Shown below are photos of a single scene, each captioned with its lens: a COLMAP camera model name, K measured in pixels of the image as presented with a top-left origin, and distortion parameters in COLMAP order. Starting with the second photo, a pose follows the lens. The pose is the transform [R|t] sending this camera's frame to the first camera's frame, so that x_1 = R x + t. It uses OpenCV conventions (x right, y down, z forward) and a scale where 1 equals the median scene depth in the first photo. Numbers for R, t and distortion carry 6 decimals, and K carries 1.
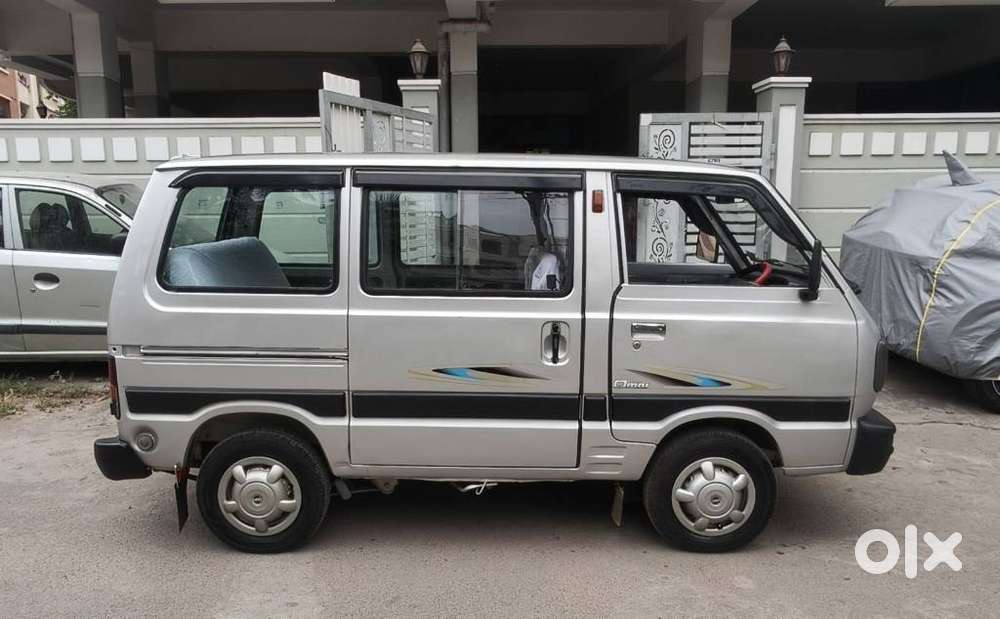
lens RADIAL K [[810.7, 0, 470.4], [0, 810.7, 330.4], [0, 0, 1]] dist [0.000880, 0.002129]
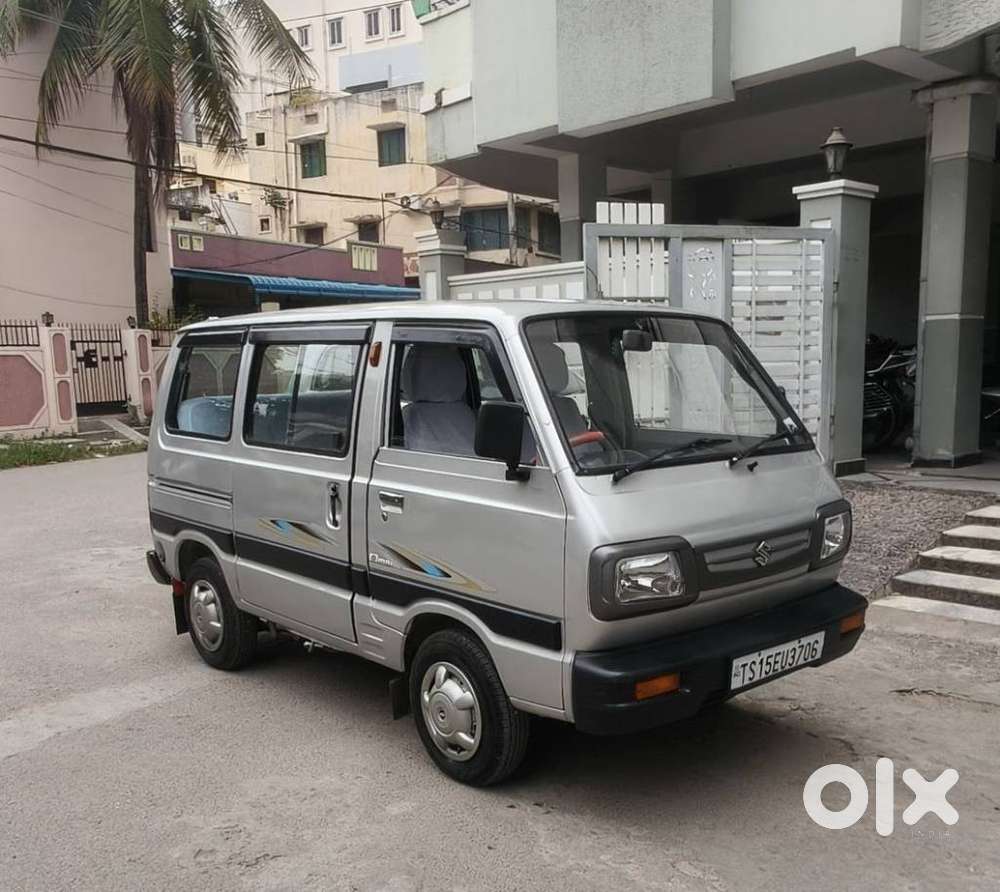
lens RADIAL K [[1027.2, 0, 478.7], [0, 1027.2, 519.2], [0, 0, 1]] dist [-0.006788, -0.007269]
pose [[0.652171, 0.105793, -0.750654, 1.105876], [-0.095559, 0.993788, 0.057038, -0.052375], [0.752025, 0.034534, 0.658229, 0.333879]]
